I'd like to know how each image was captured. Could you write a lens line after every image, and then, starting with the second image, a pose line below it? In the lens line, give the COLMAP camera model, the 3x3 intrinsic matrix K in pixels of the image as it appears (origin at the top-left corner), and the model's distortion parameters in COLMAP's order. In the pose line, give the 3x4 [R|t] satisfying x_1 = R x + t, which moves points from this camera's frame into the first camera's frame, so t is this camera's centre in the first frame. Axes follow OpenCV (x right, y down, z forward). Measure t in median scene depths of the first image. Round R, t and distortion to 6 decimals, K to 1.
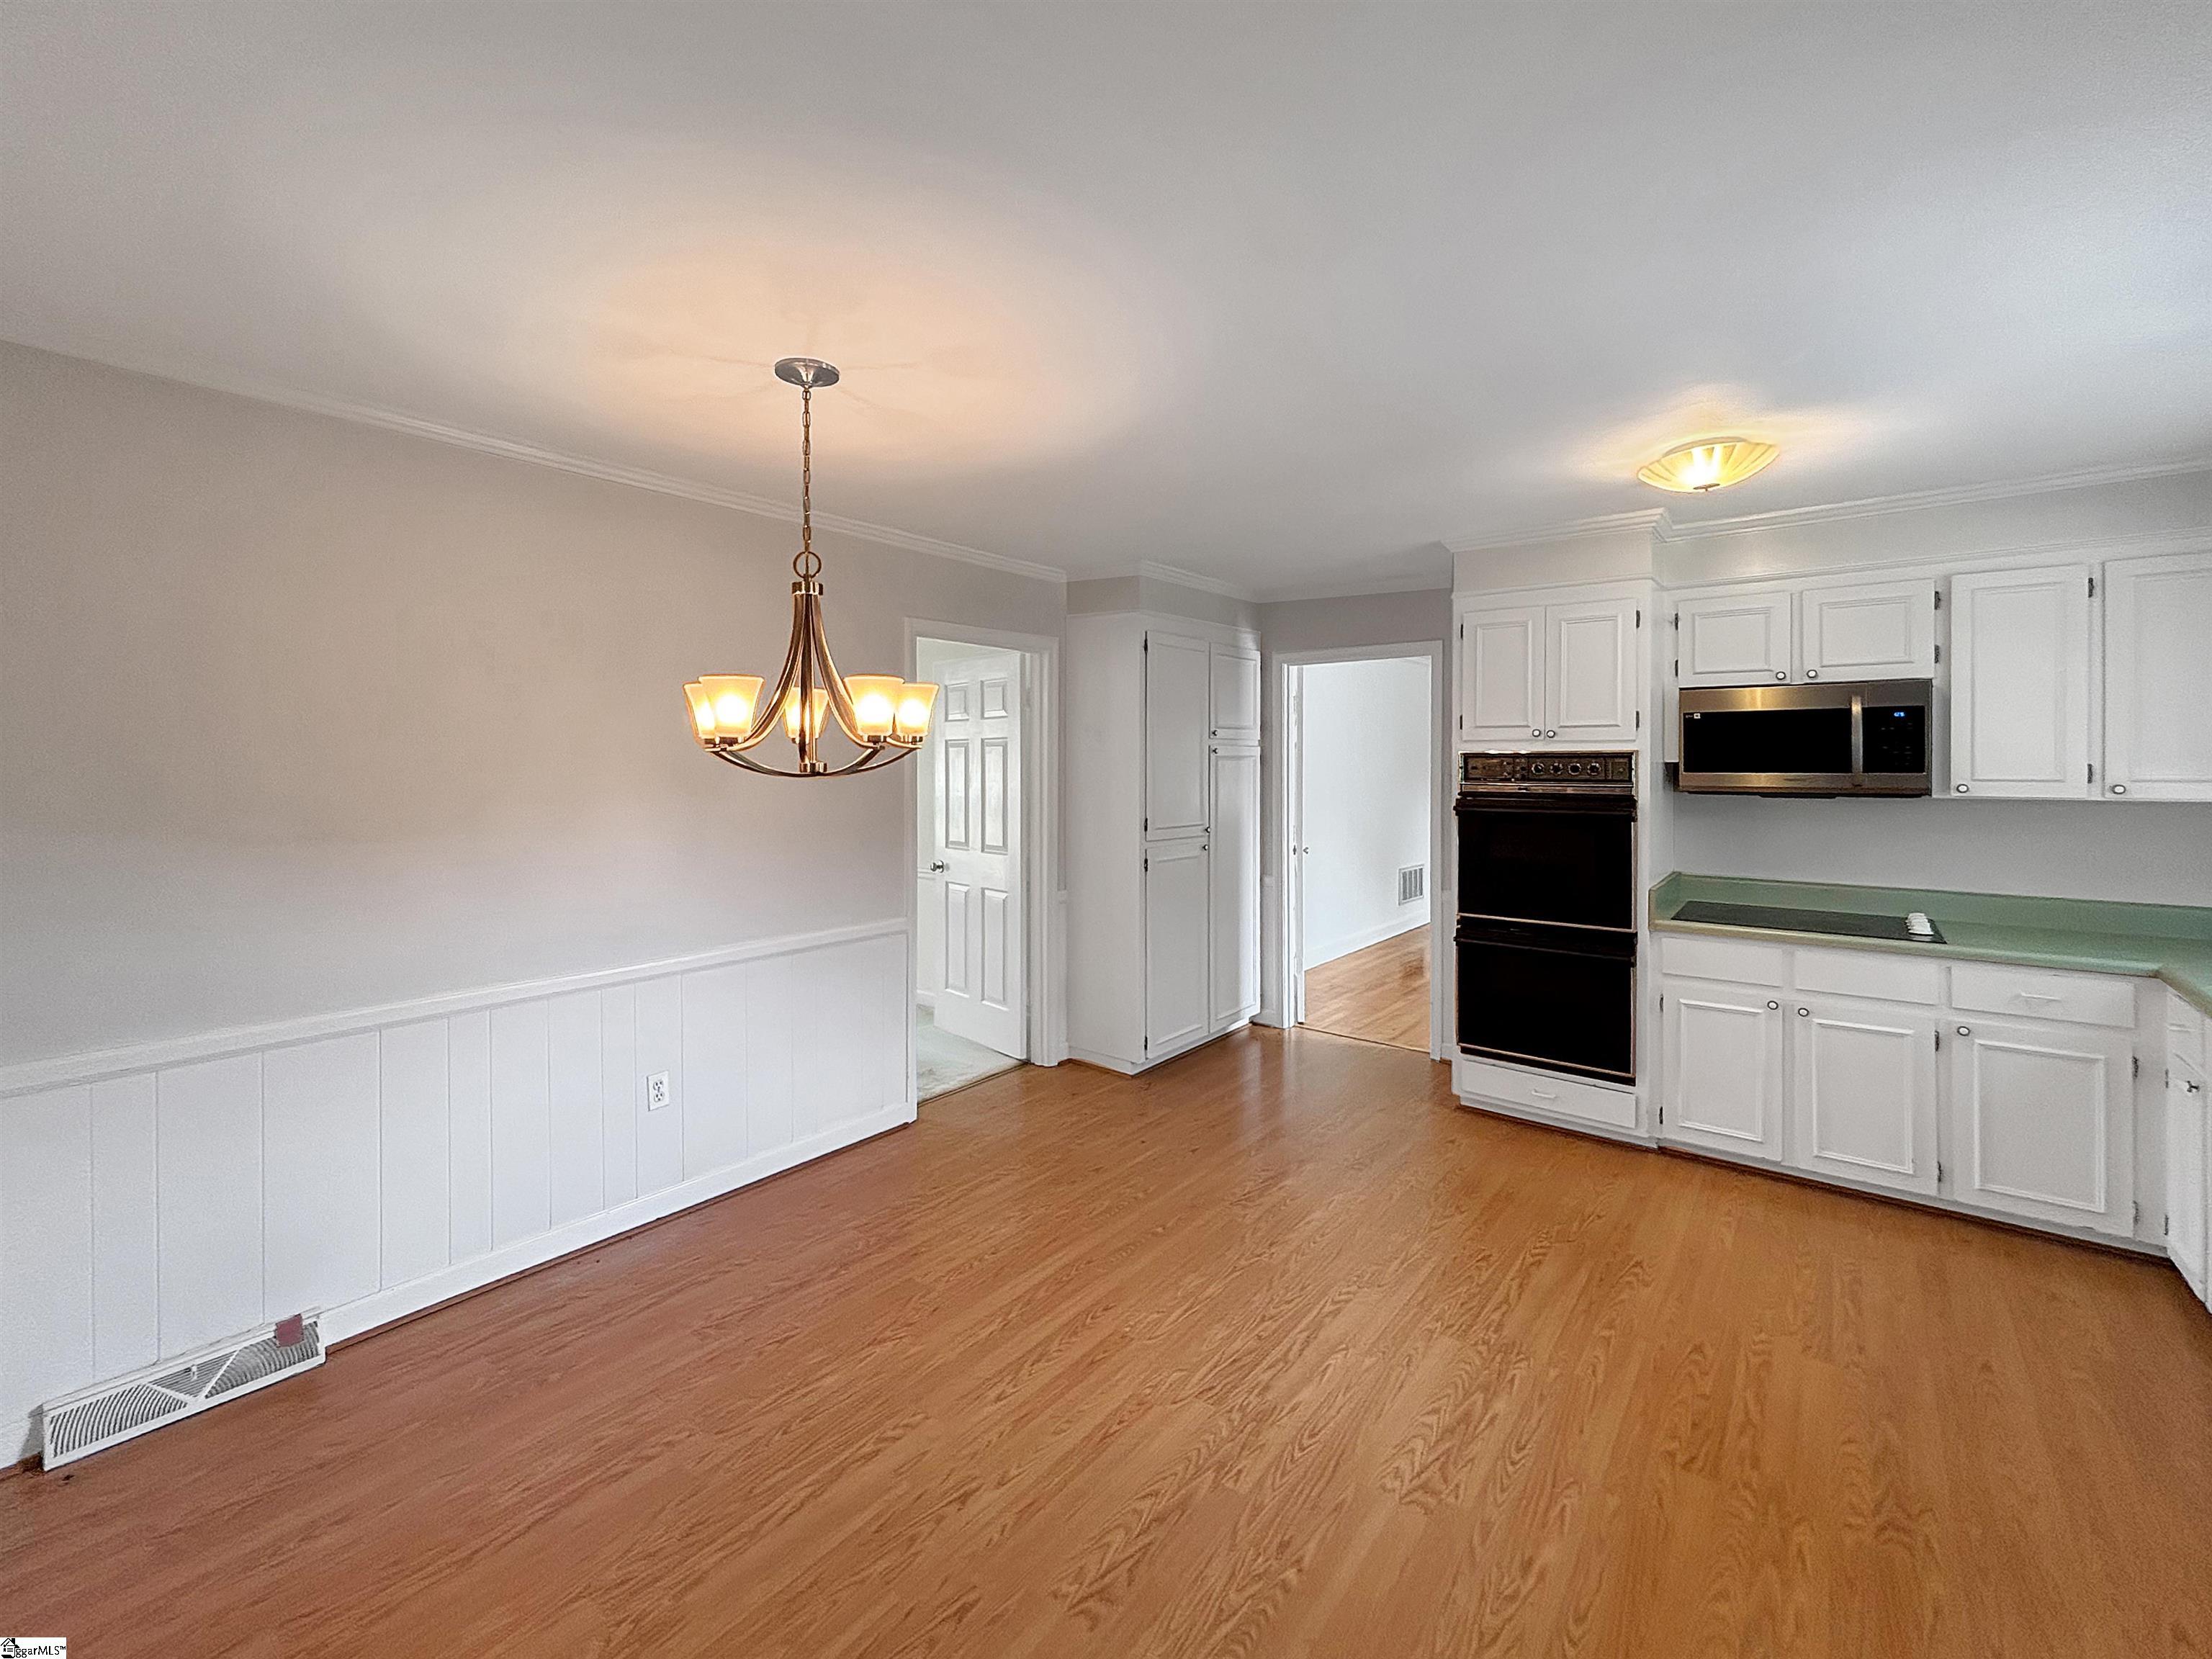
lens RADIAL K [[907.3, 0, 1106.6], [0, 907.3, 784.2], [0, 0, 1]] dist [0.002310, 0.000597]
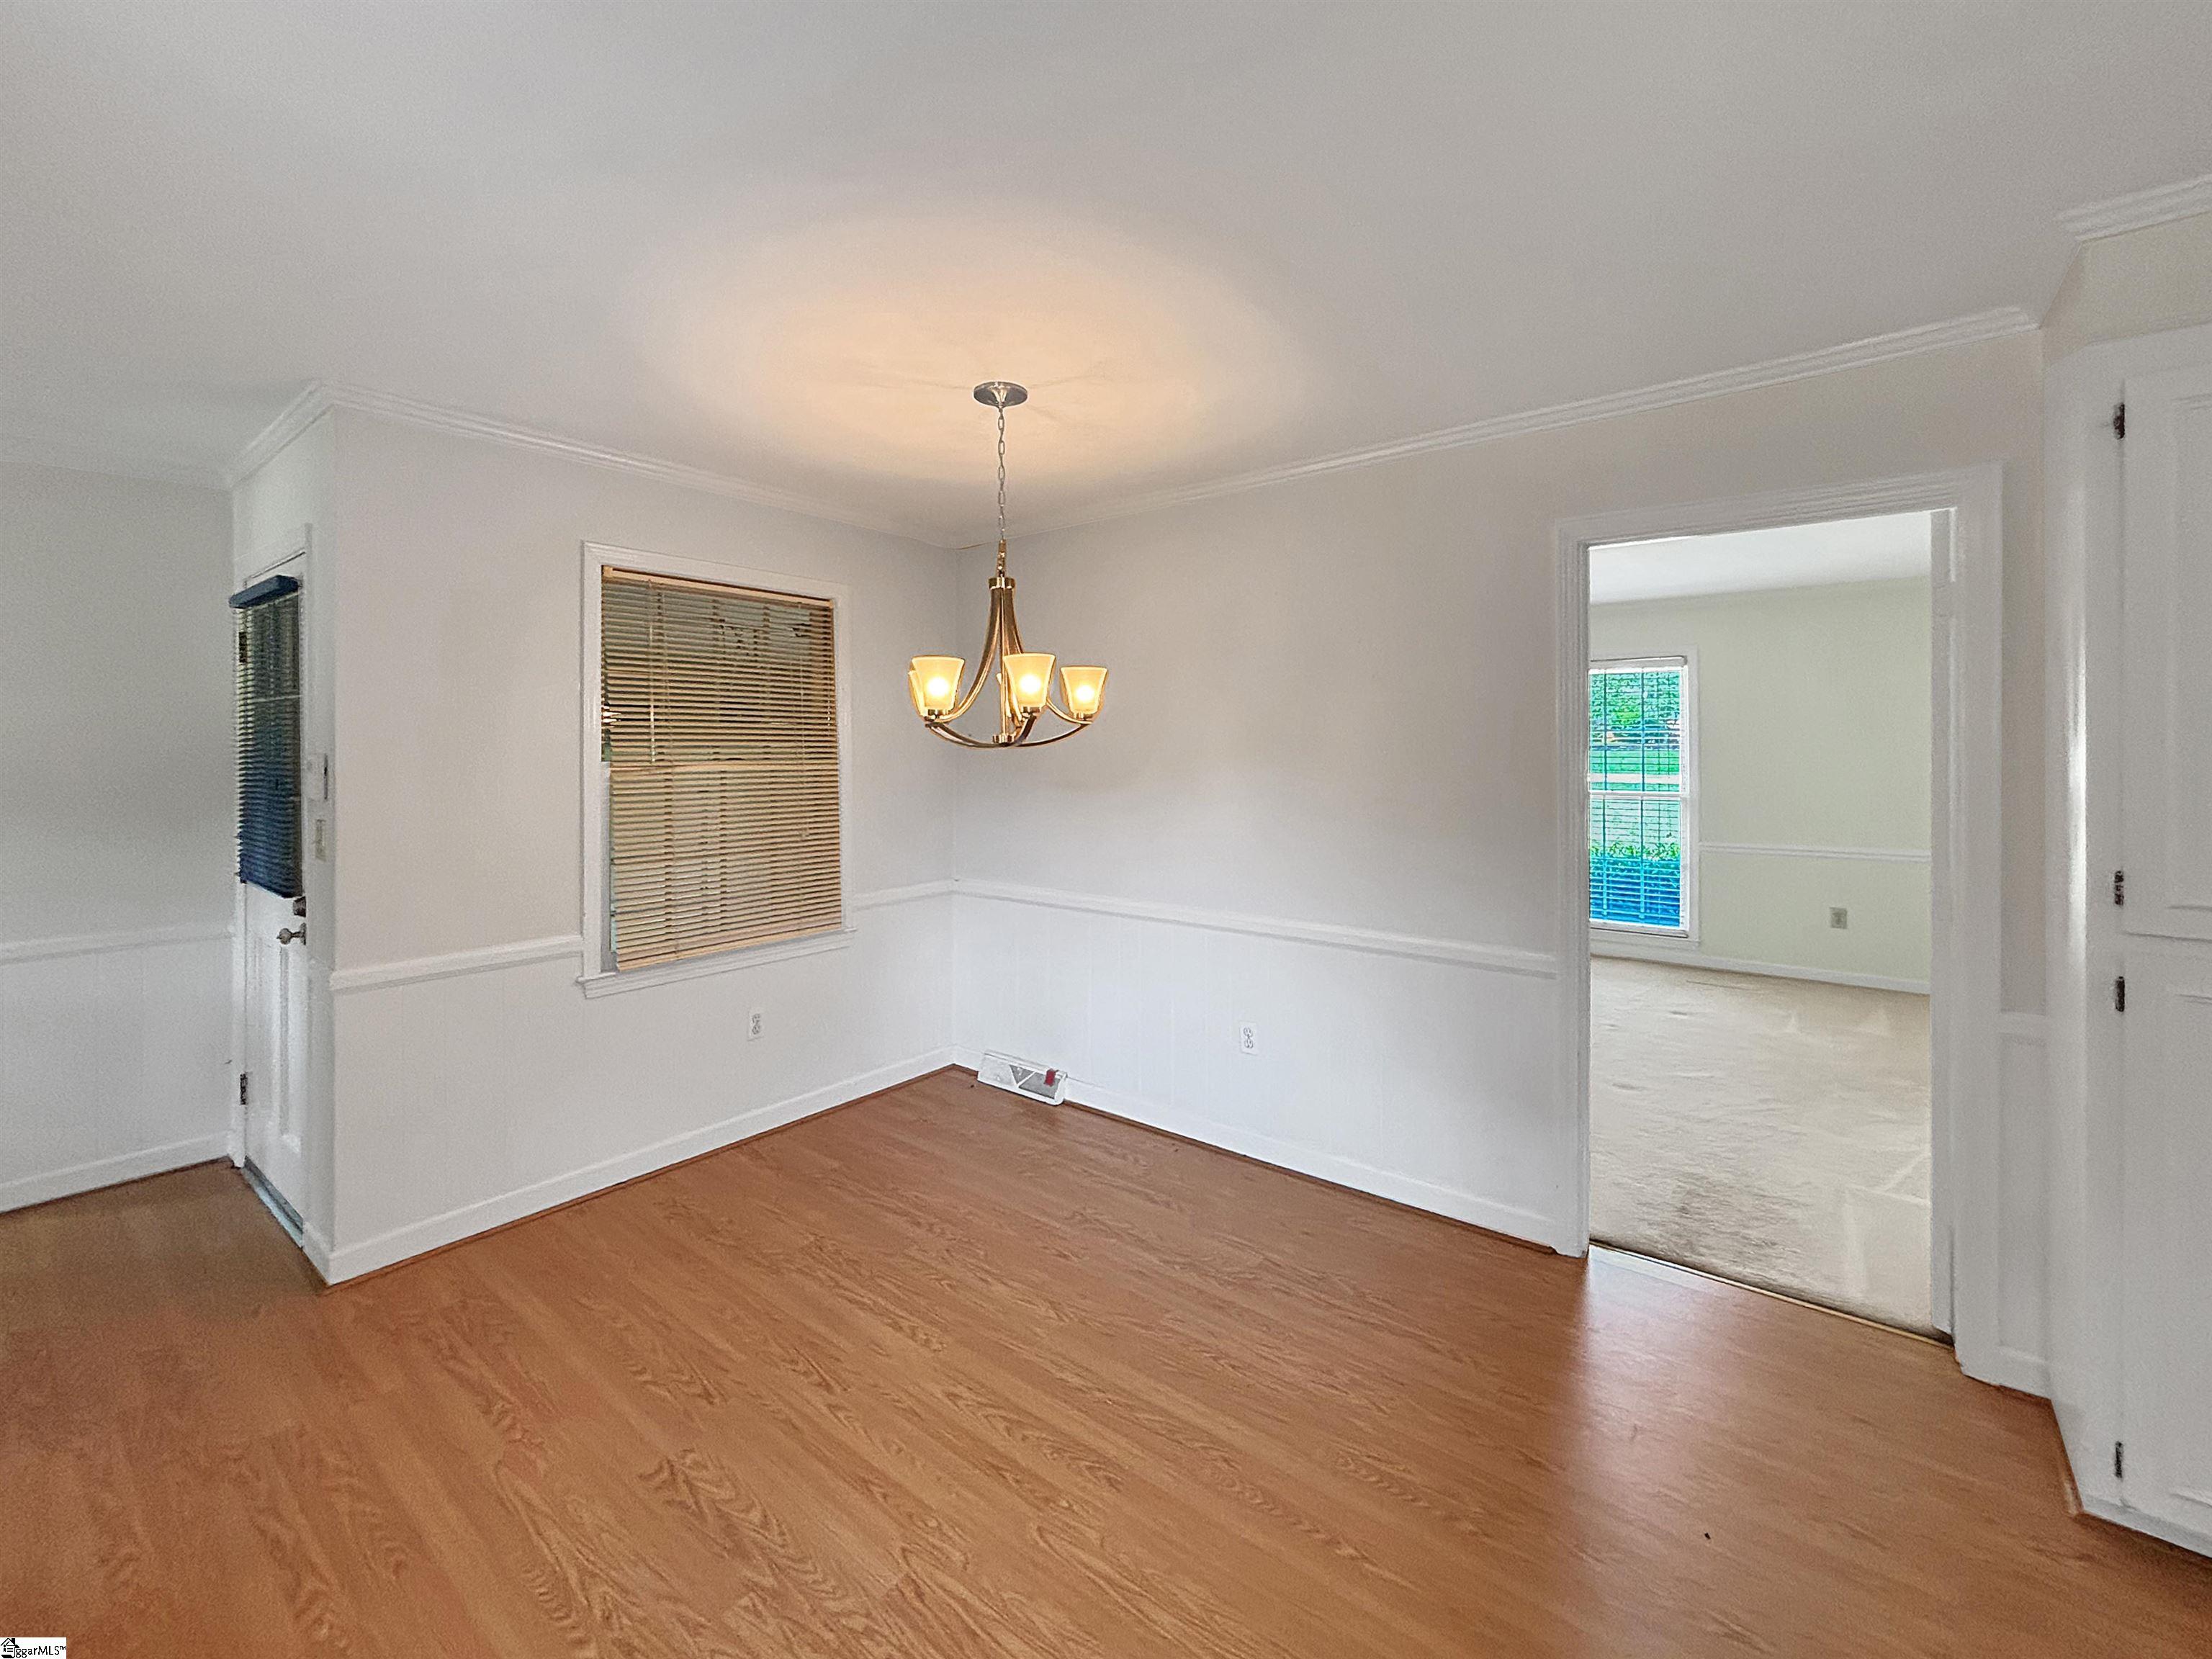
lens RADIAL K [[916.4, 0, 1108.2], [0, 916.4, 746.4], [0, 0, 1]] dist [-0.000752, -0.000039]
pose [[0.036331, -0.000545, -0.999340, 0.821773], [-0.029536, 0.999562, -0.001619, -0.006204], [0.998903, 0.029575, 0.036299, 1.077283]]
